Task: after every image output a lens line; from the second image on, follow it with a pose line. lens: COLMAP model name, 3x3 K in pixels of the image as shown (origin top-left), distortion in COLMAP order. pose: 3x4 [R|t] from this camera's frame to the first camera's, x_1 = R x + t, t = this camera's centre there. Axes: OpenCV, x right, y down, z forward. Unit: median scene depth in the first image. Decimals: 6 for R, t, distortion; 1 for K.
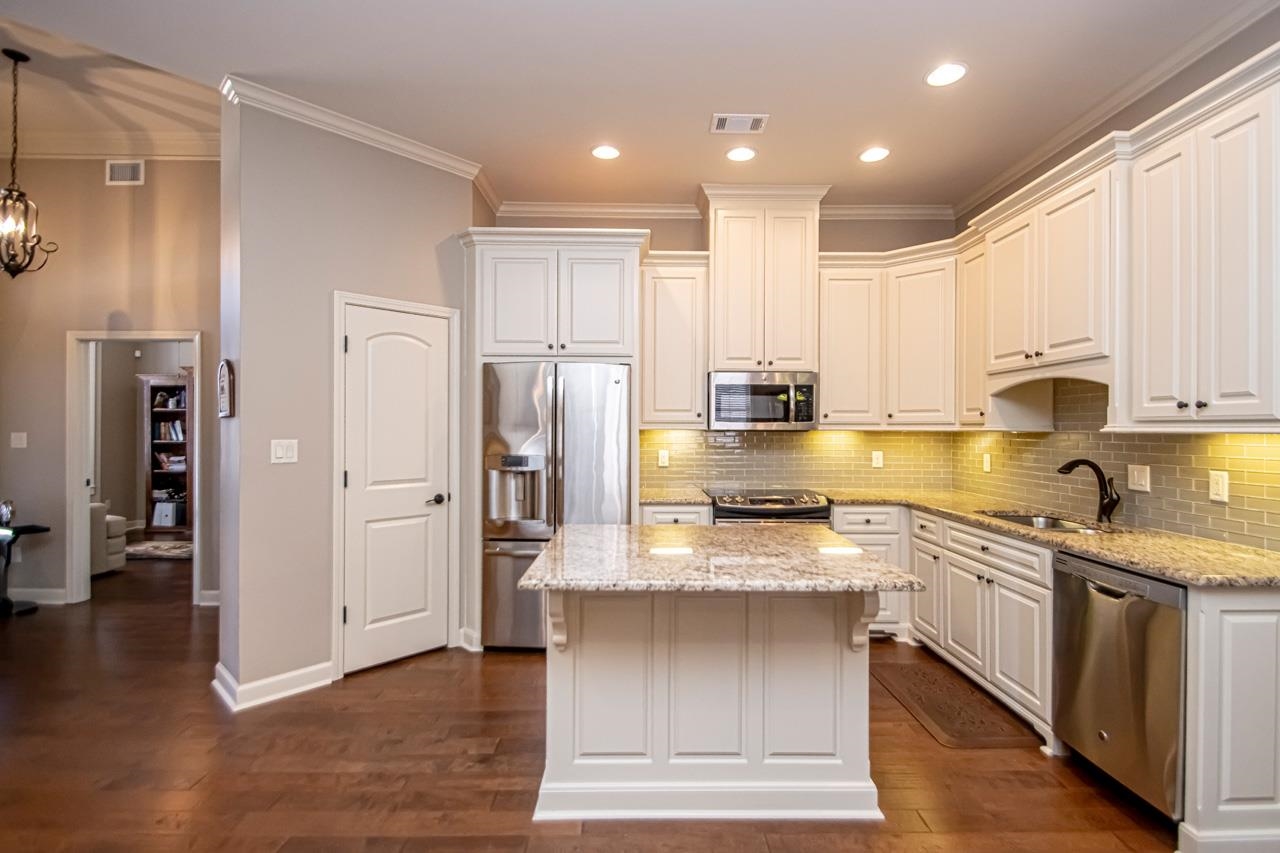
lens RADIAL K [[602.3, 0, 649.1], [0, 602.3, 425.2], [0, 0, 1]] dist [0.019447, -0.011088]
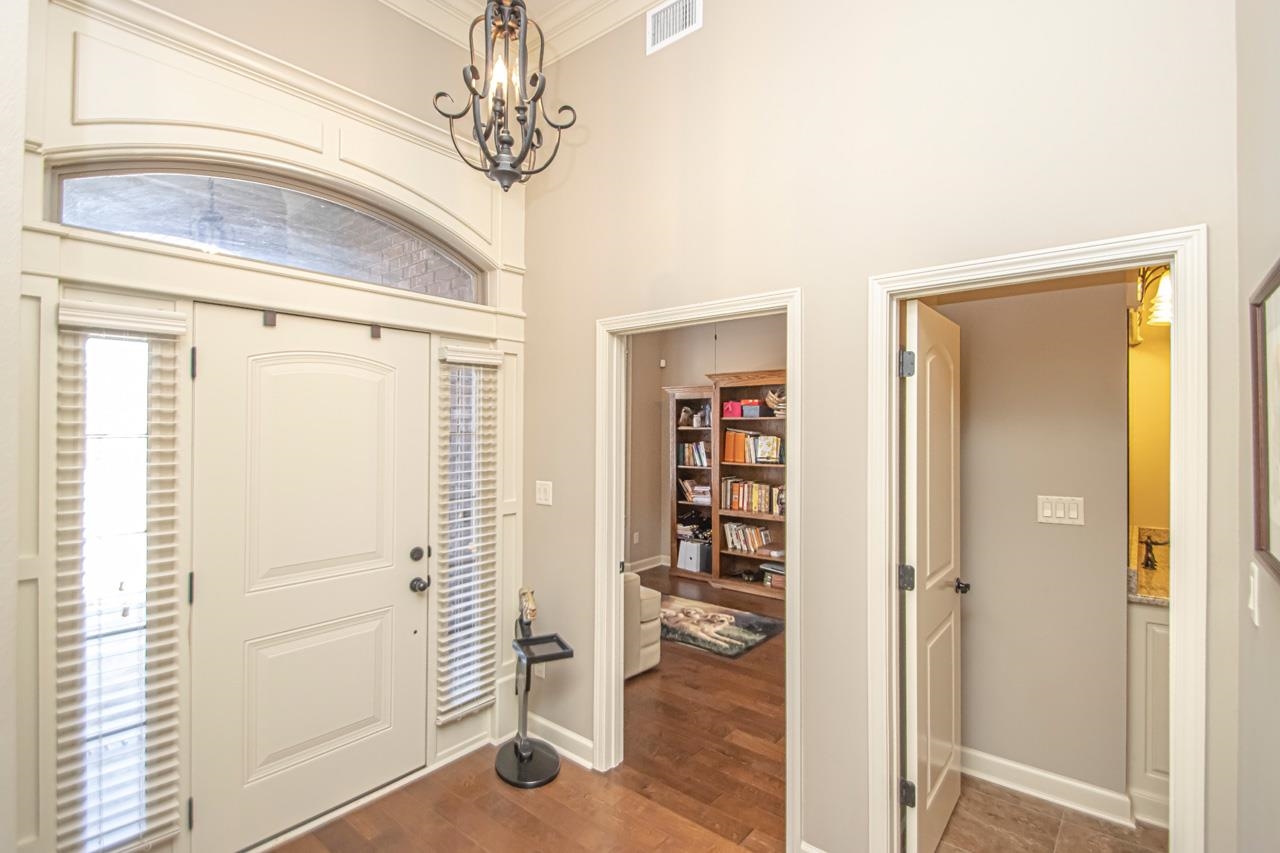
lens RADIAL K [[602.3, 0, 648.9], [0, 602.3, 420.2], [0, 0, 1]] dist [0.019447, -0.011088]
pose [[0.766491, -0.002996, -0.642248, -0.656786], [-0.001921, 0.999974, -0.006957, -0.063641], [0.642252, 0.006567, 0.766465, 0.705869]]
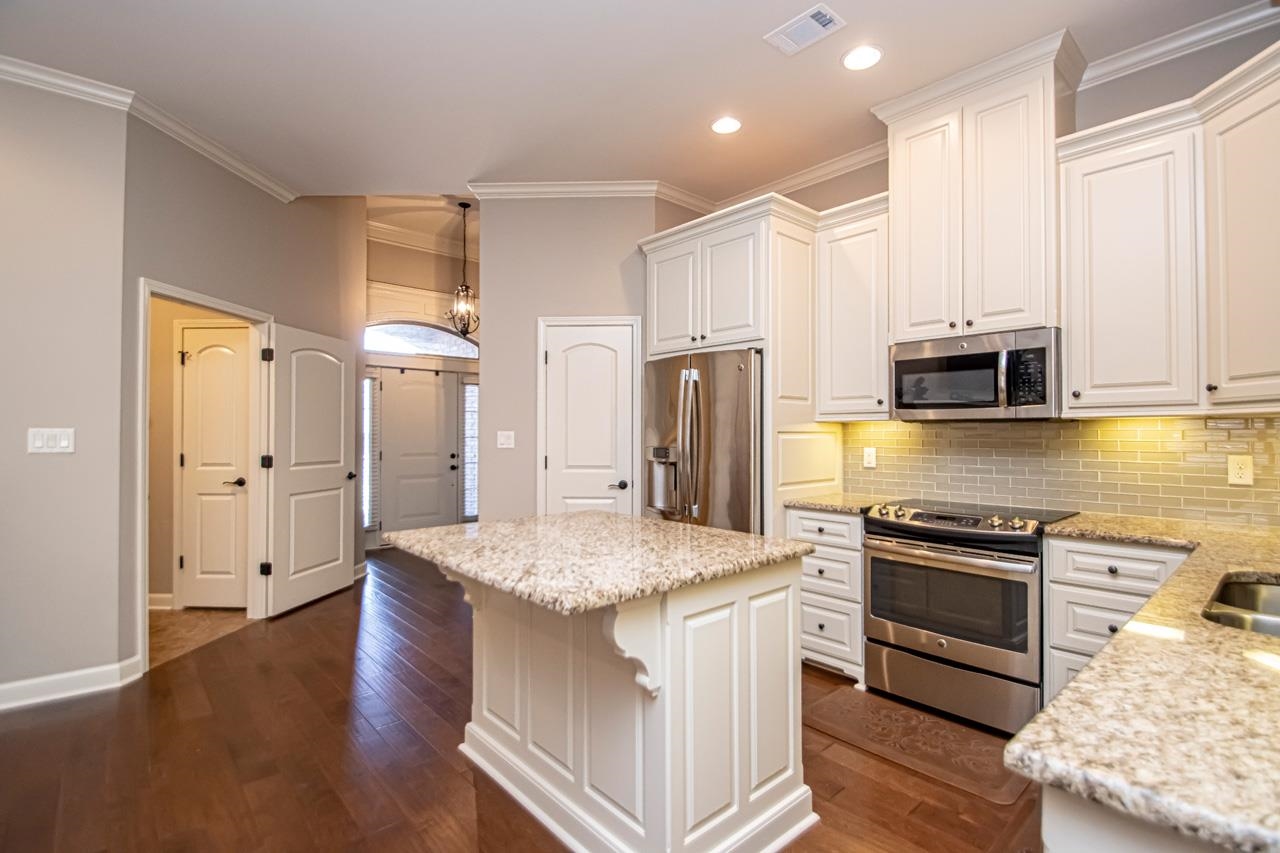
lens RADIAL K [[602.3, 0, 633.7], [0, 602.3, 423.4], [0, 0, 1]] dist [0.019447, -0.011088]
pose [[0.647662, -0.015086, -0.761779, 0.521436], [0.004982, 0.999866, -0.015565, 0.023872], [0.761912, 0.006286, 0.647650, 0.271162]]
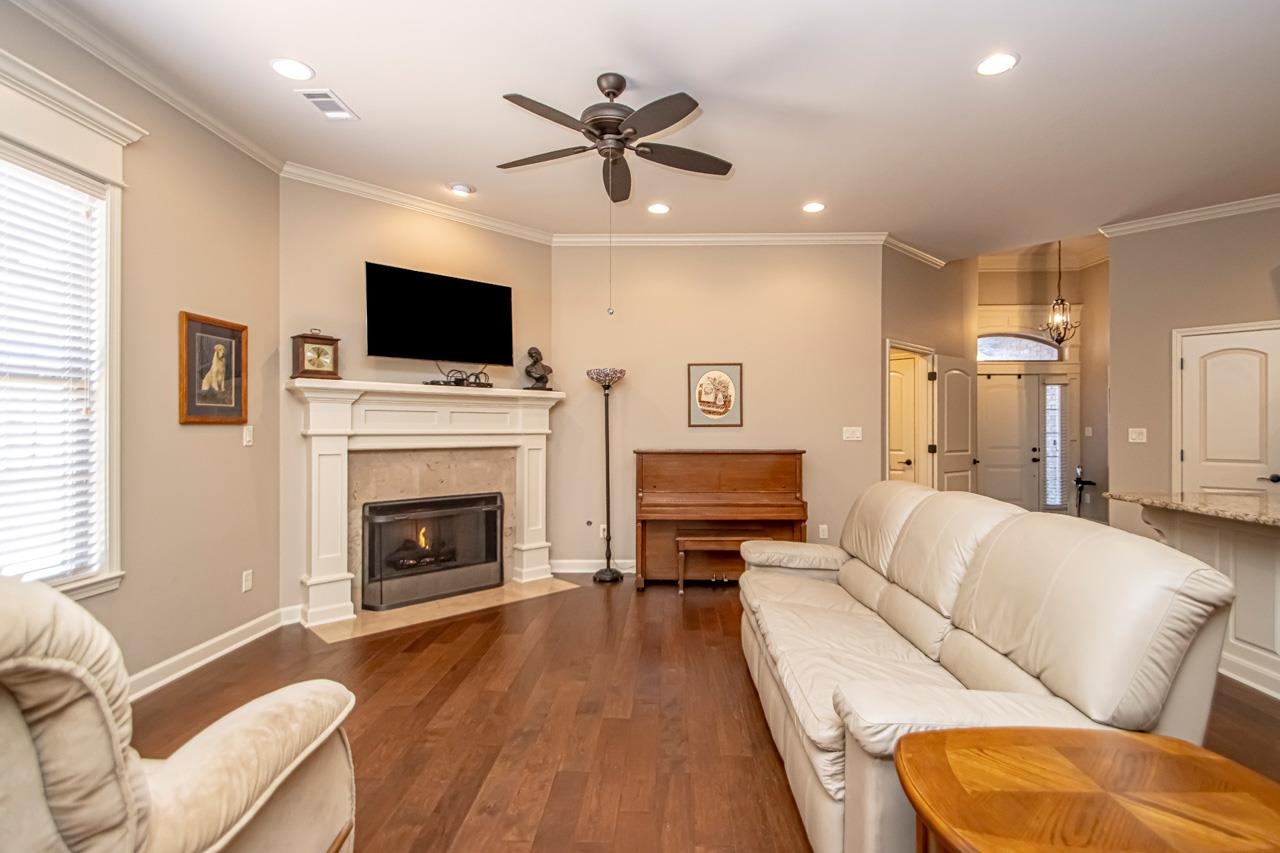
lens RADIAL K [[602.3, 0, 658.5], [0, 602.3, 427.7], [0, 0, 1]] dist [0.019447, -0.011088]
pose [[-0.031714, -0.003425, -0.999491, 0.889396], [0.003589, 0.999987, -0.003540, 0.019383], [0.999491, -0.003699, -0.031702, -0.201481]]
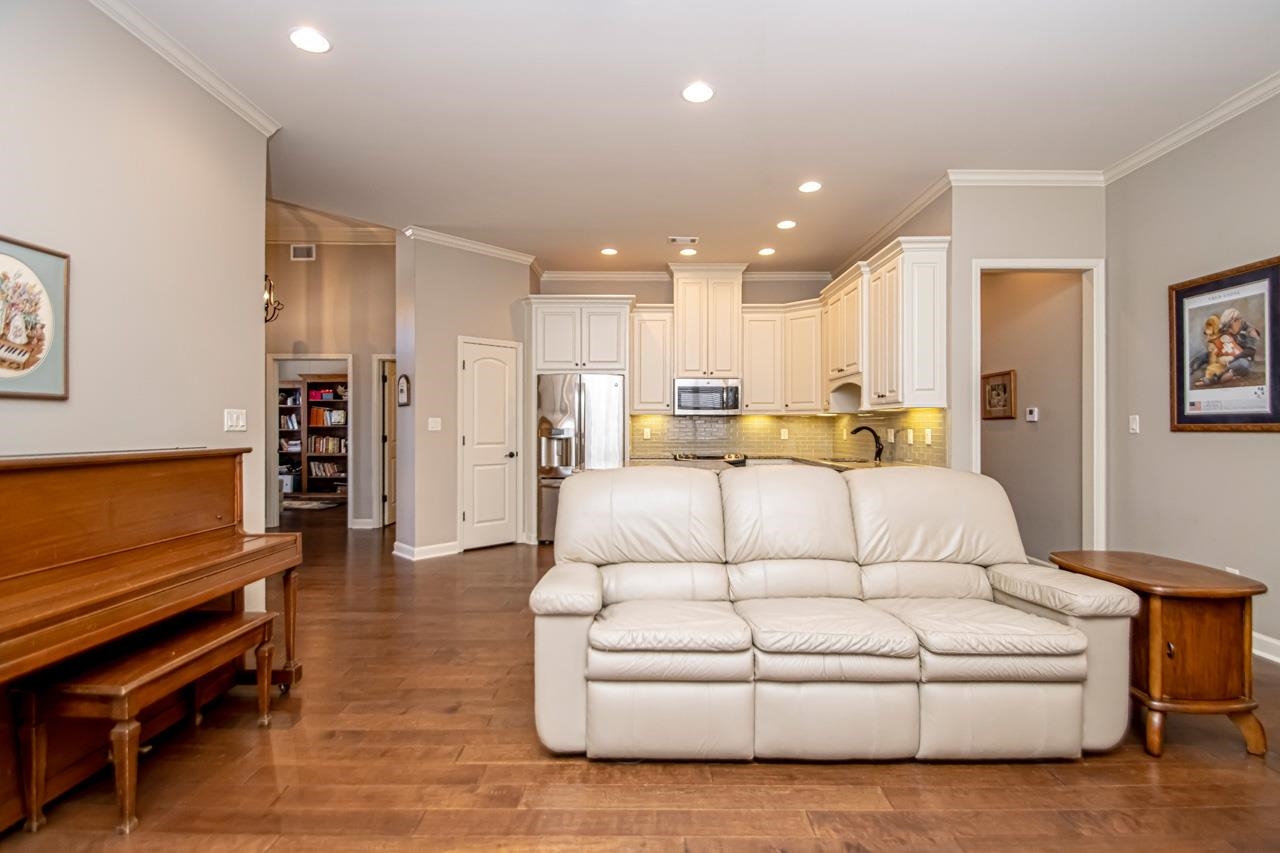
lens RADIAL K [[602.3, 0, 641.4], [0, 602.3, 426.9], [0, 0, 1]] dist [0.019447, -0.011088]
pose [[0.999639, -0.002371, -0.026768, 0.061069], [0.002428, 0.999995, 0.002091, 0.040363], [0.026763, -0.002156, 0.999639, -0.670768]]
